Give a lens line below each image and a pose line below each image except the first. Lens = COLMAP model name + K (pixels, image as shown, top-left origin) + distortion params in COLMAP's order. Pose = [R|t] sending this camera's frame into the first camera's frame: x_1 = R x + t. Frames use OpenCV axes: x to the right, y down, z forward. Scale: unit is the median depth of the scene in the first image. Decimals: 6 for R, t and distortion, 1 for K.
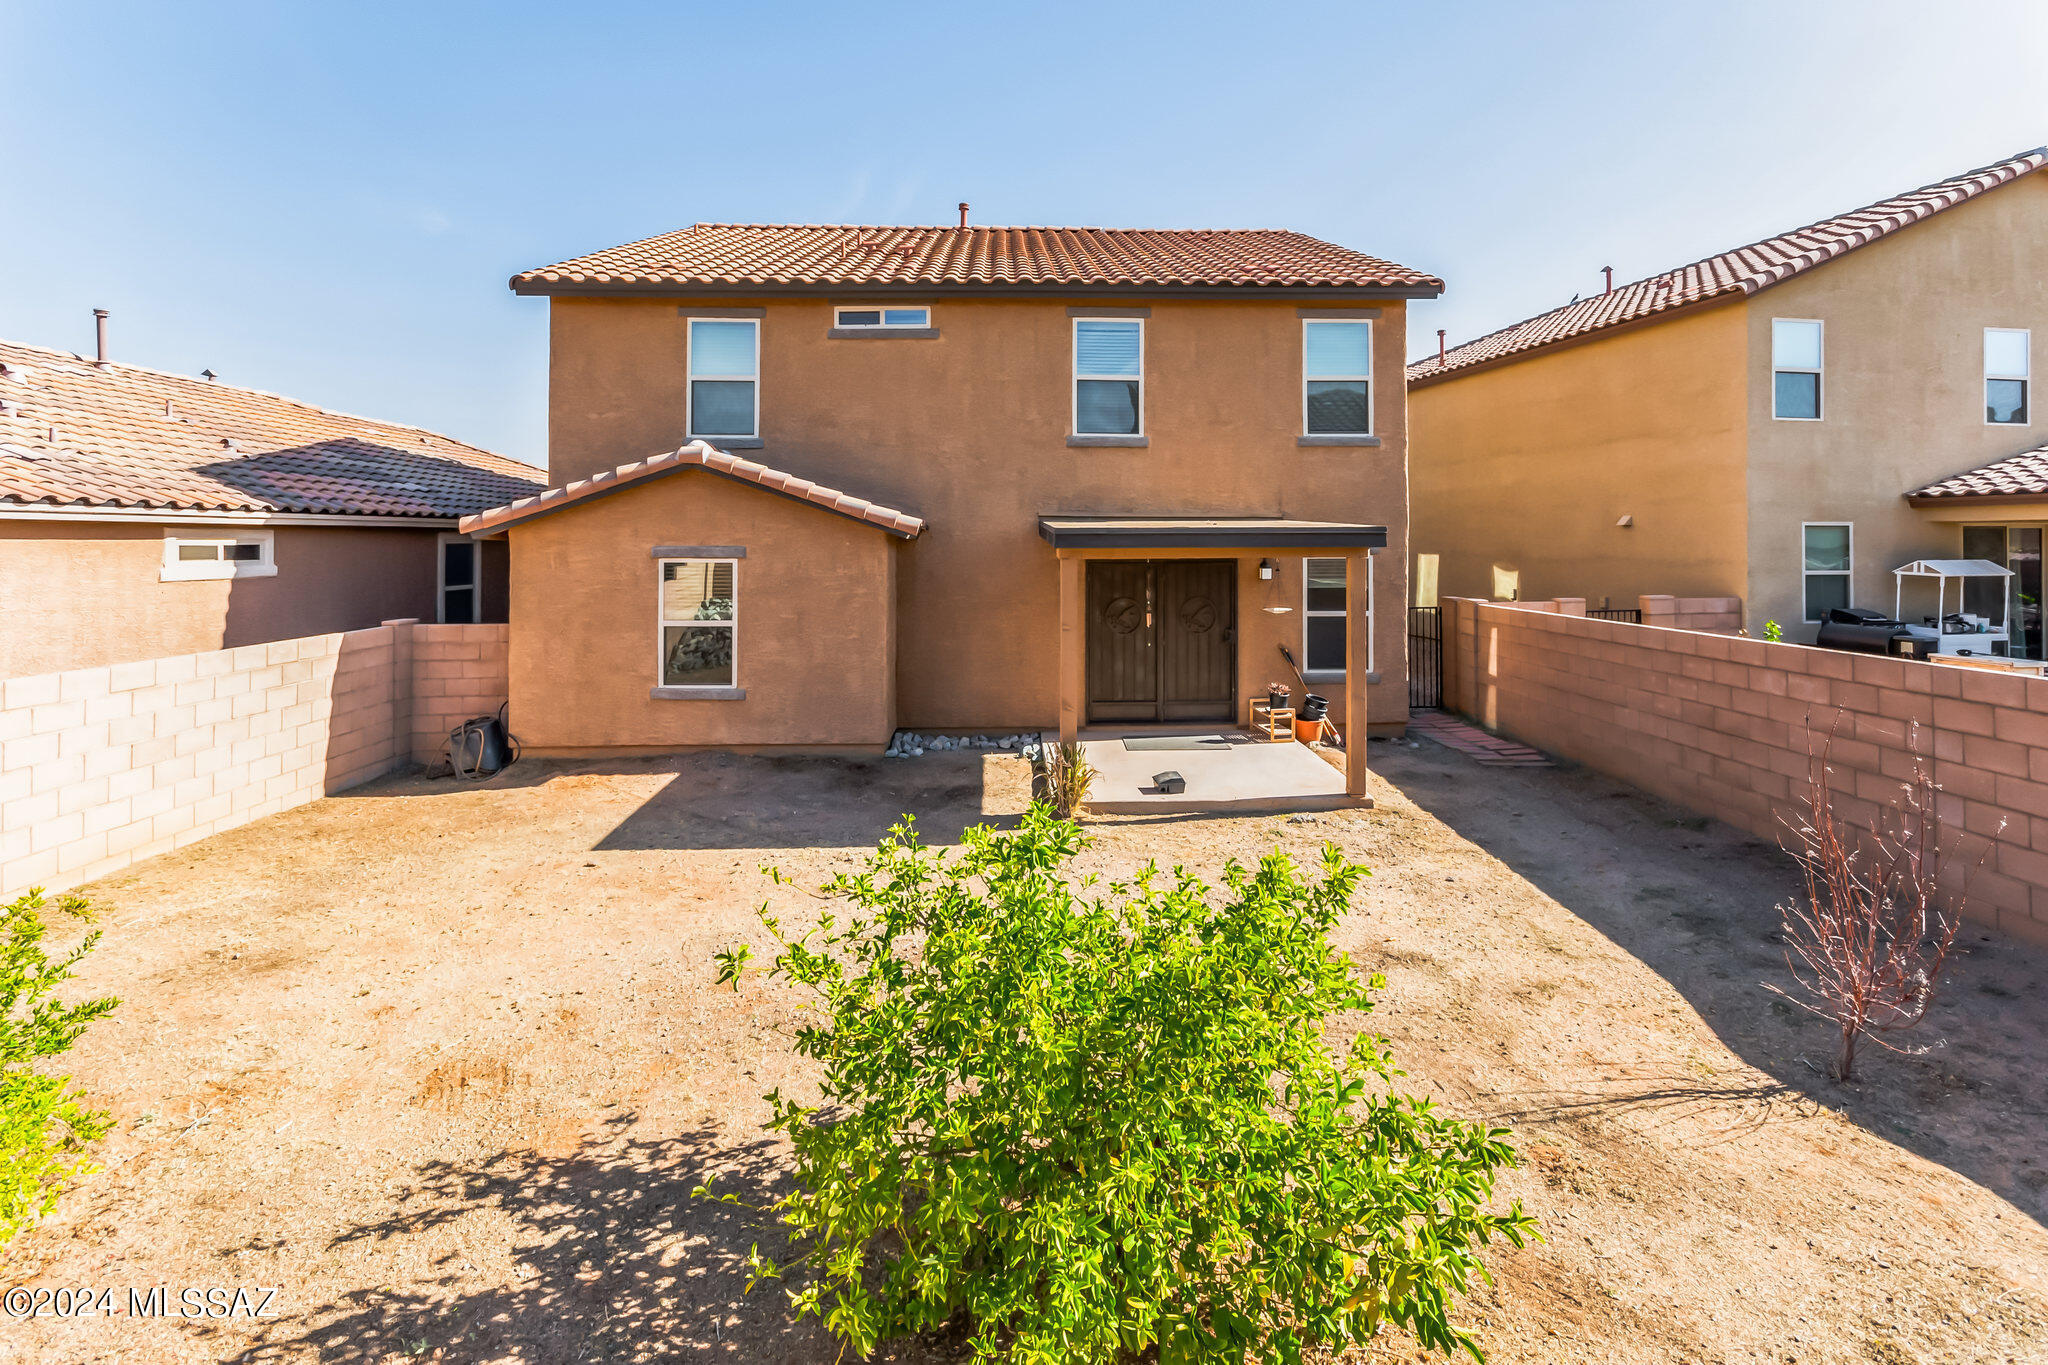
lens RADIAL K [[1002.6, 0, 1152.3], [0, 1002.6, 573.2], [0, 0, 1]] dist [0.001428, 0.005114]
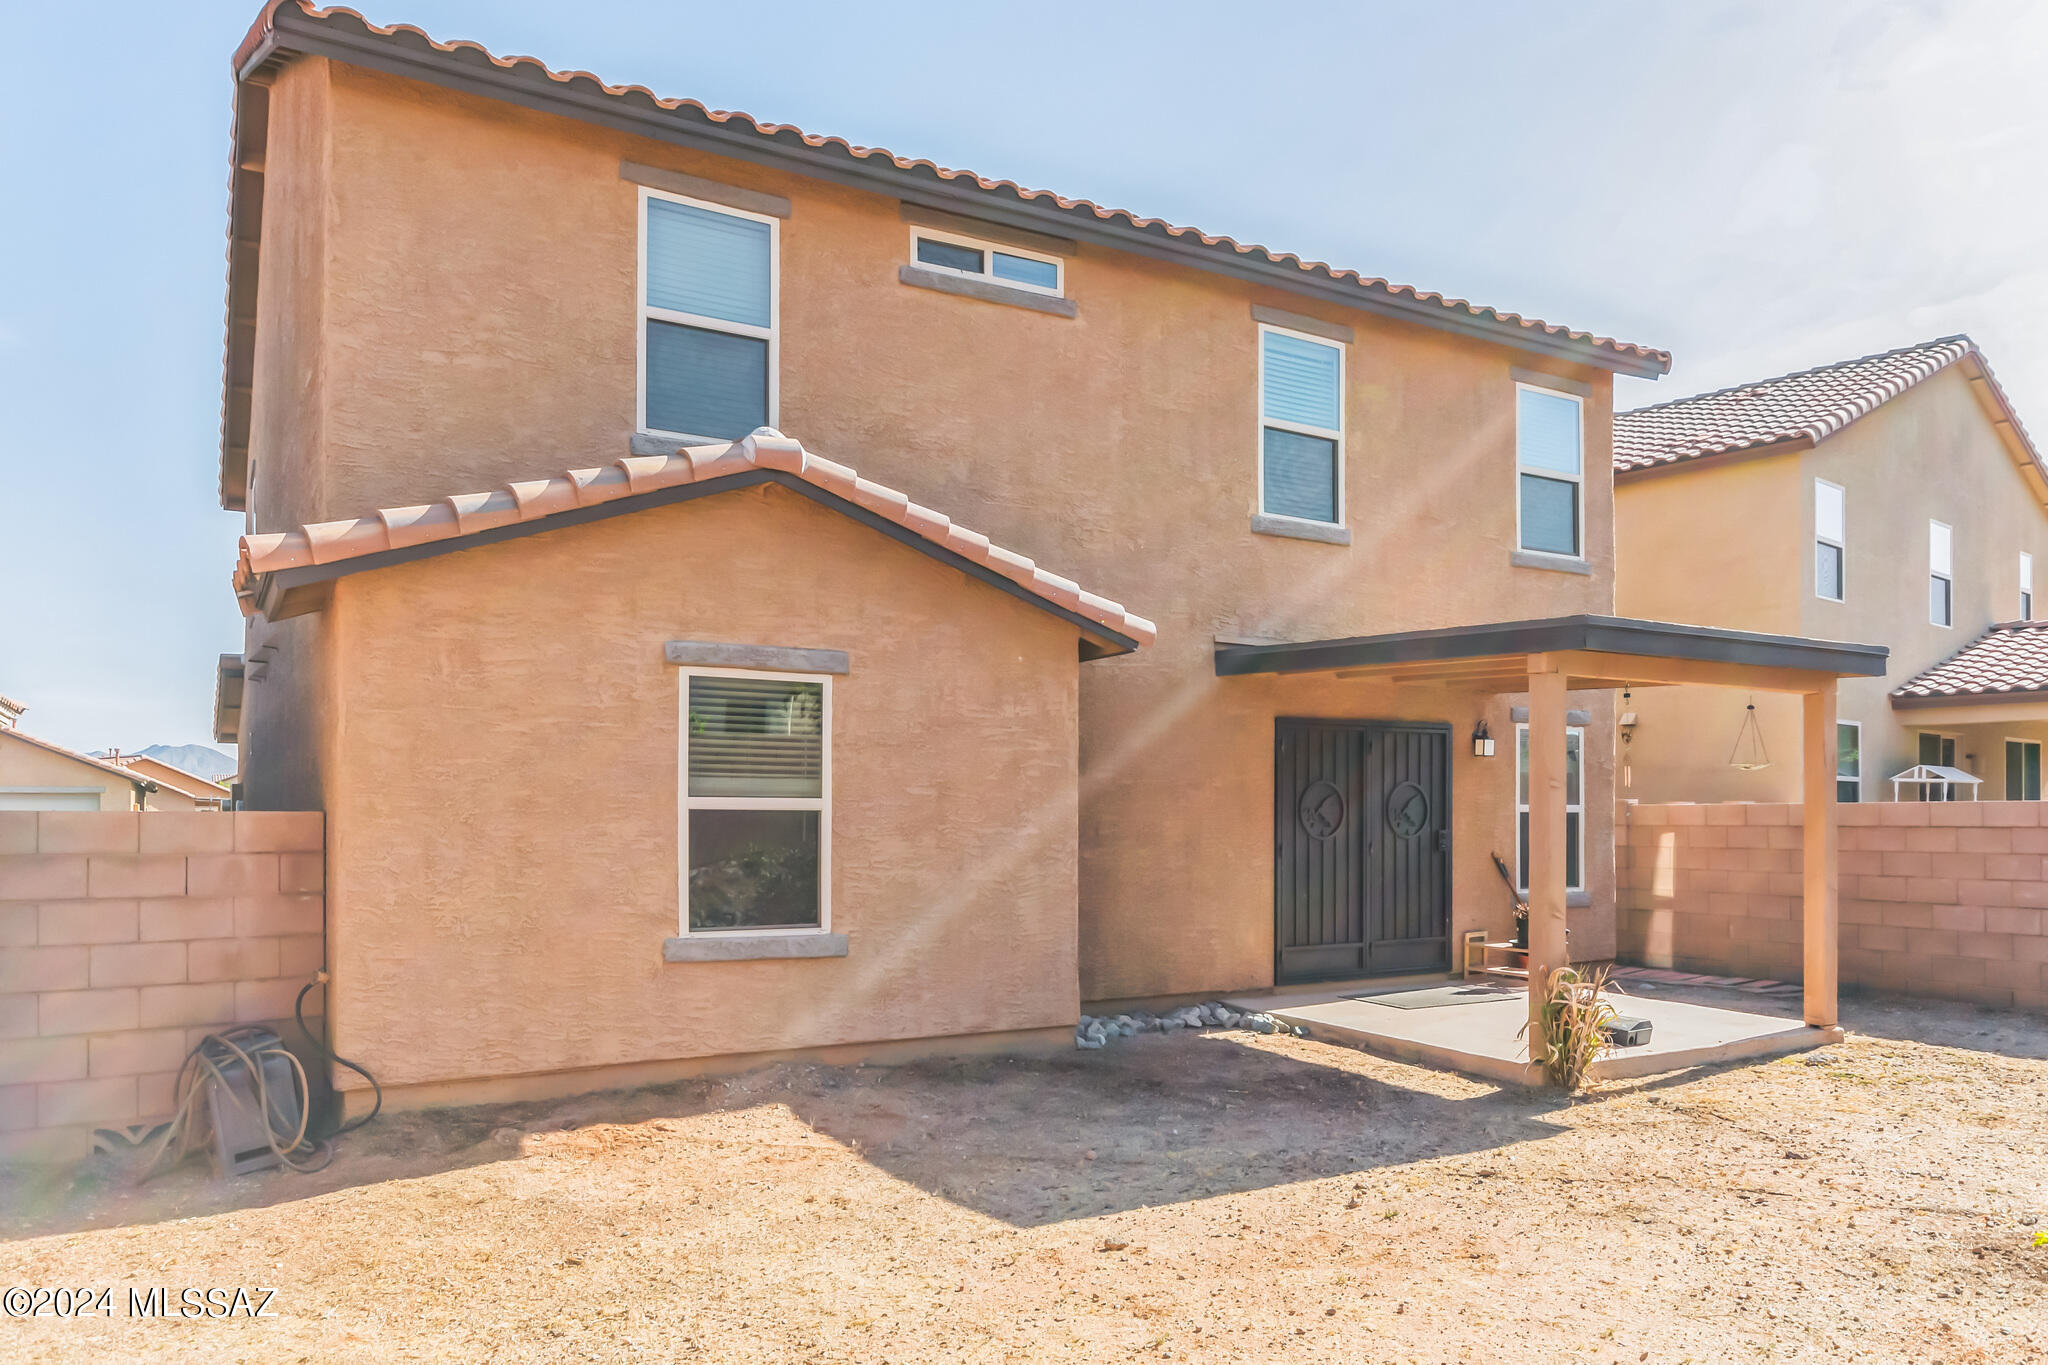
lens RADIAL K [[1398.3, 0, 1247.1], [0, 1398.3, 855.3], [0, 0, 1]] dist [0.010917, -0.006277]
pose [[0.879491, -0.021563, 0.475427, -0.520822], [0.023923, 0.999713, 0.001086, 0.073791], [-0.475314, 0.010418, 0.879754, 0.259036]]
